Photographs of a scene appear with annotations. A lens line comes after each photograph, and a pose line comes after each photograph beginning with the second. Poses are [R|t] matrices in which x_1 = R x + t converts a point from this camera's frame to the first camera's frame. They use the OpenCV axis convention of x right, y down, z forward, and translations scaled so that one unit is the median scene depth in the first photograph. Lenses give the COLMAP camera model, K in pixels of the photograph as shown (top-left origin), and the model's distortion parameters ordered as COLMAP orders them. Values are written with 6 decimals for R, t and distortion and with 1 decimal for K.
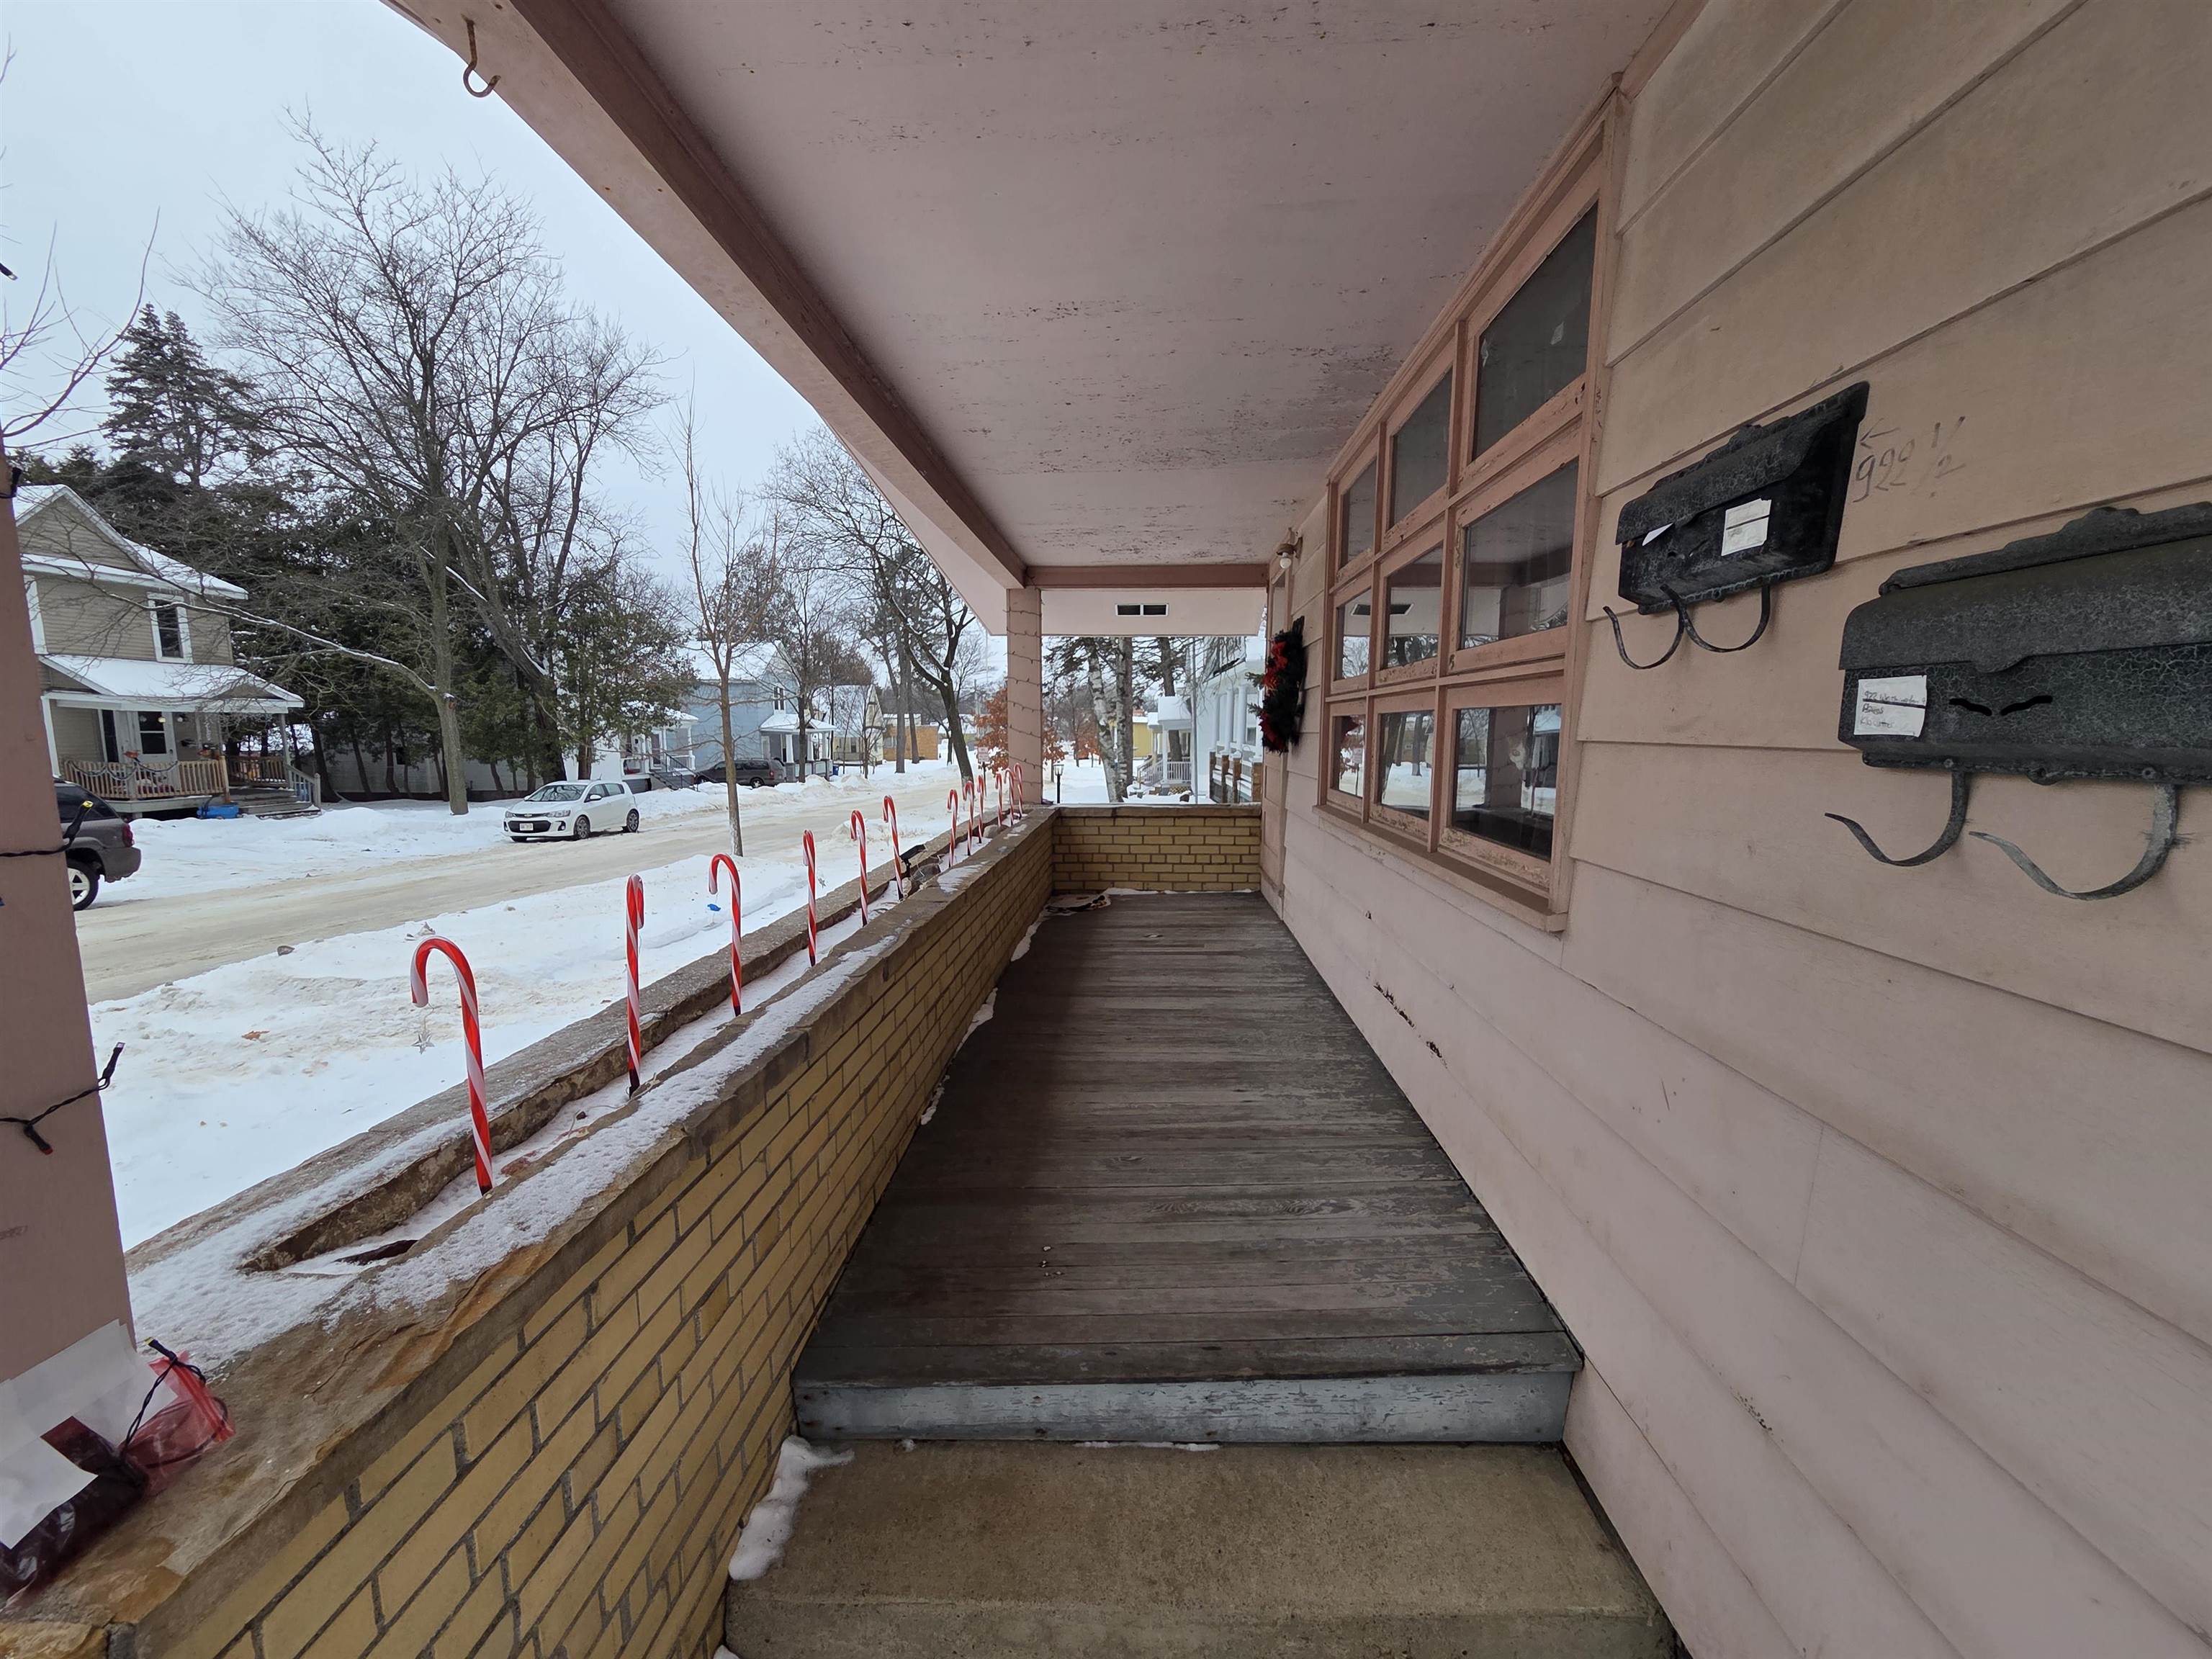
lens RADIAL K [[893.1, 0, 1099.4], [0, 893.1, 839.1], [0, 0, 1]] dist [0.002240, 0.000437]
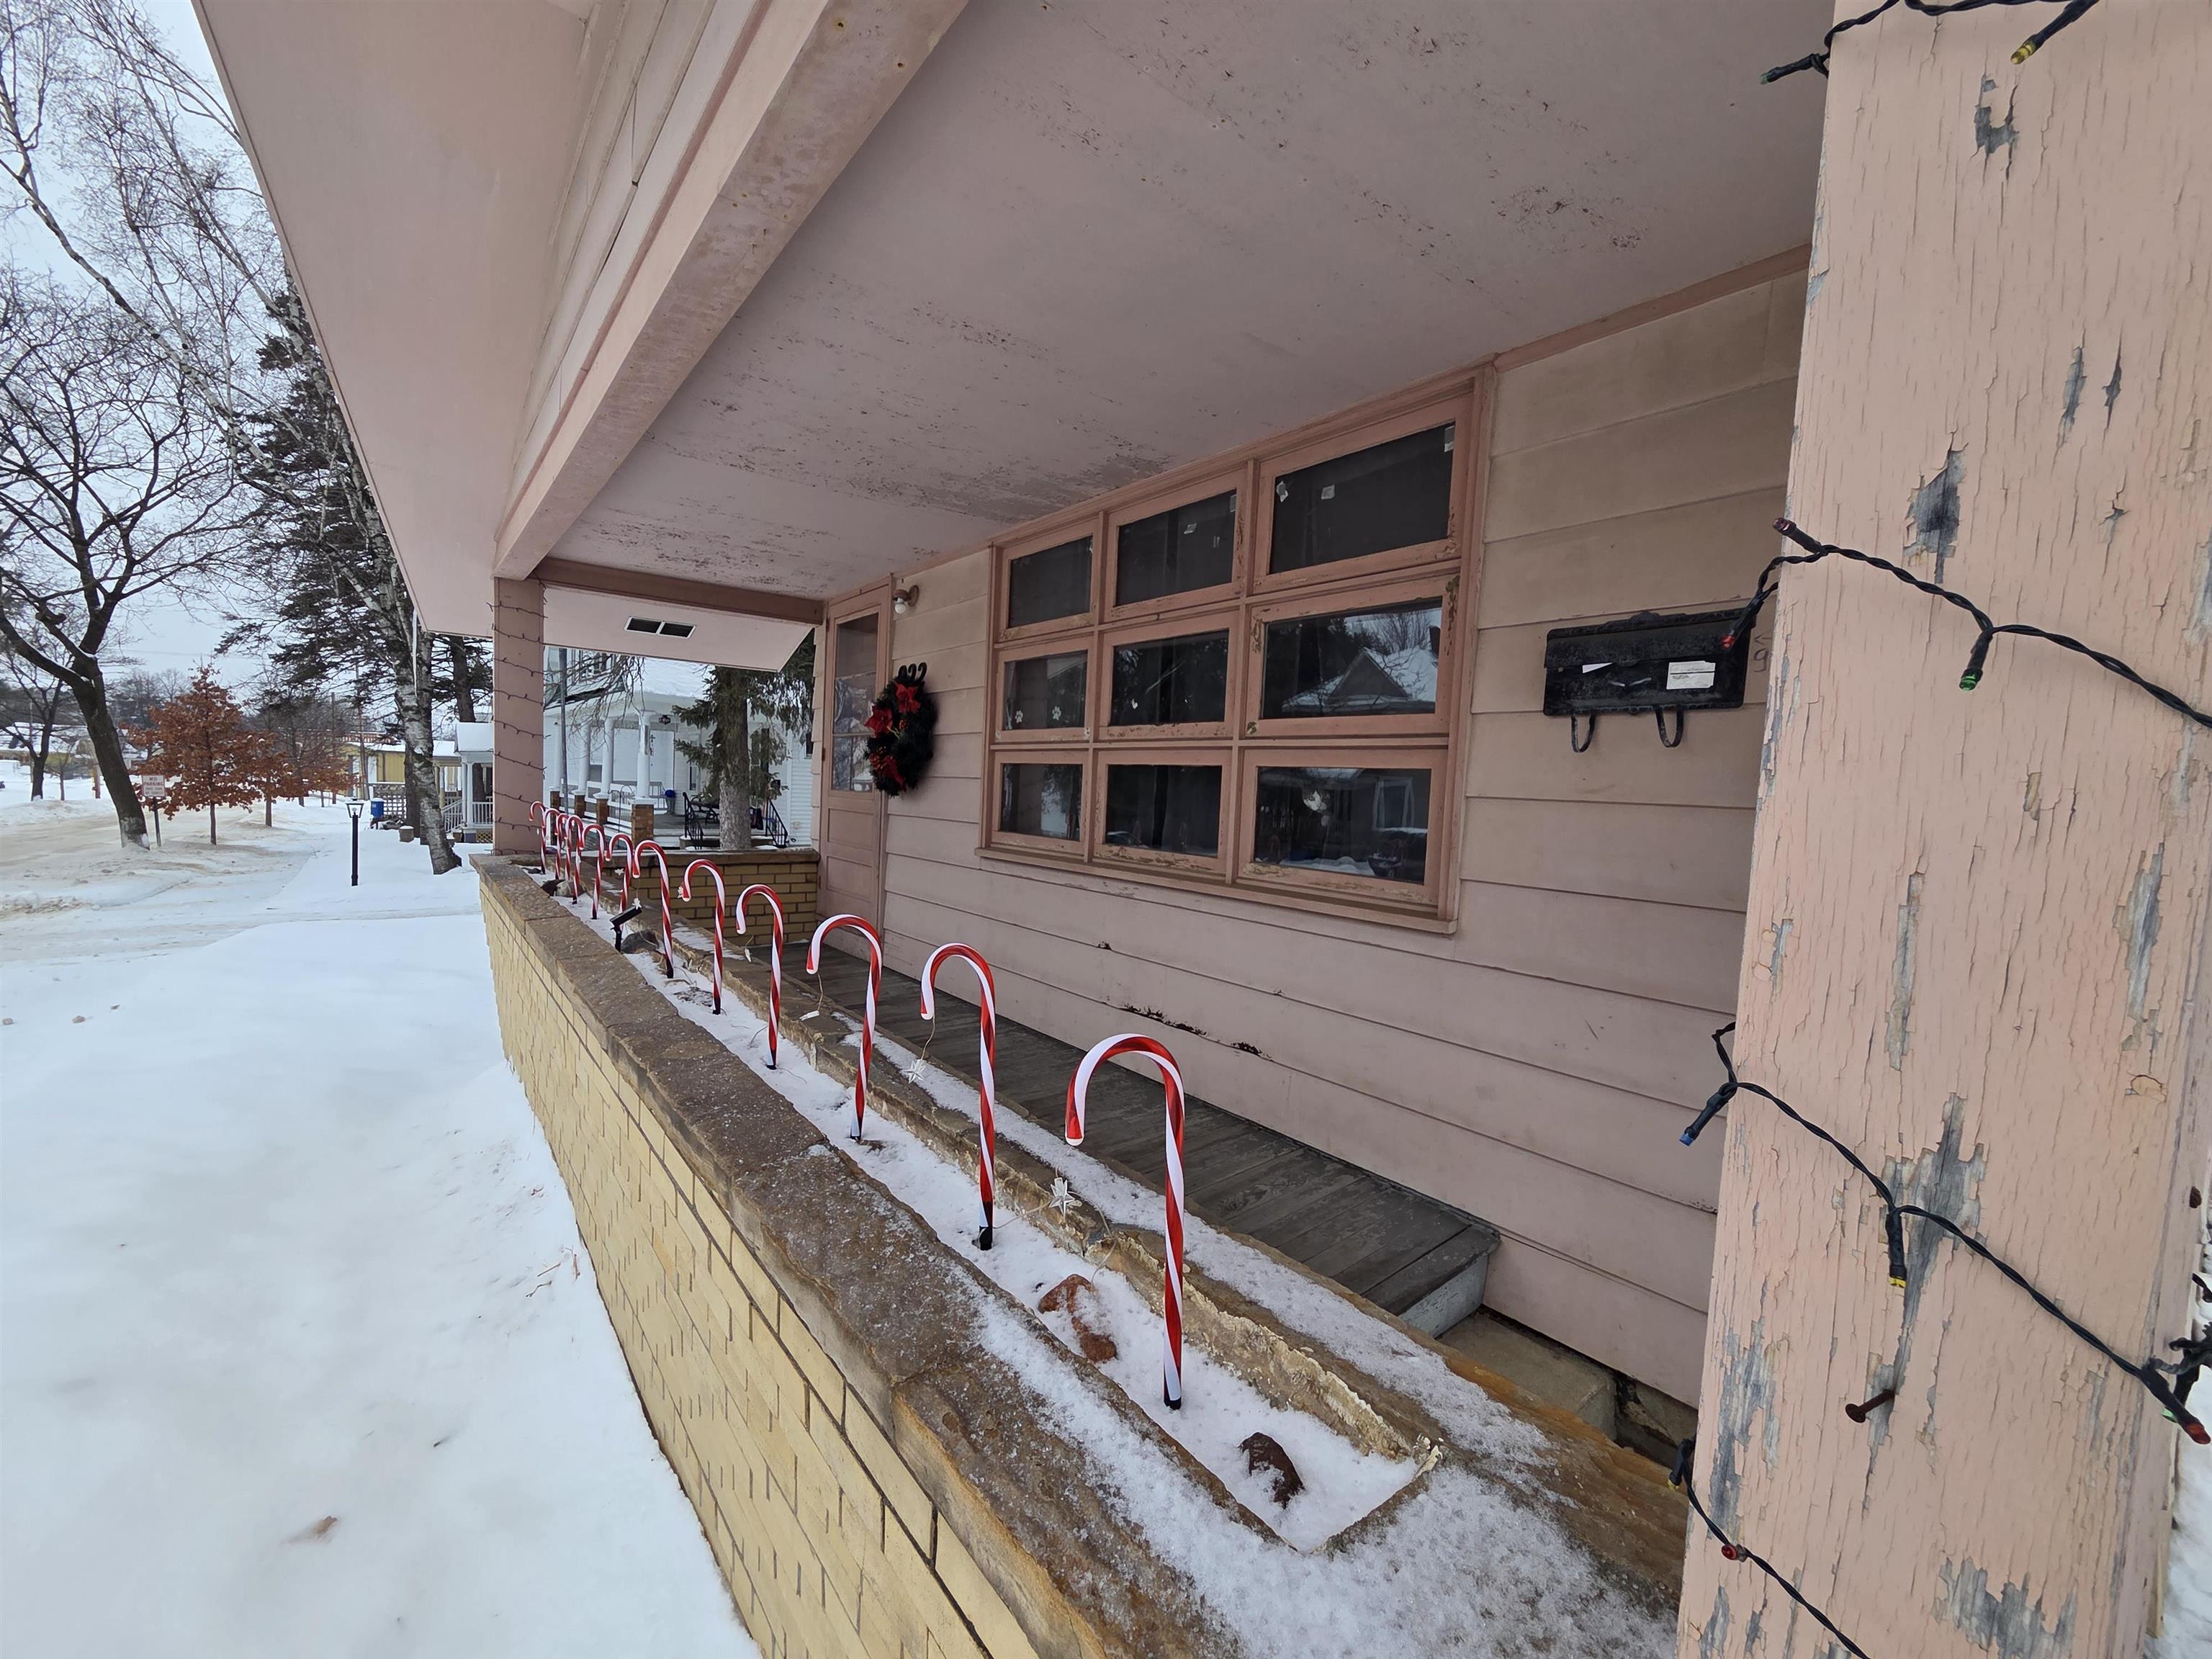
lens RADIAL K [[893.1, 0, 1098.7], [0, 893.1, 837.0], [0, 0, 1]] dist [0.002240, 0.000437]
pose [[0.752080, -0.005597, 0.659048, -0.828854], [0.040393, 0.998476, -0.037616, -0.015073], [-0.657833, 0.054911, 0.751160, 0.318153]]
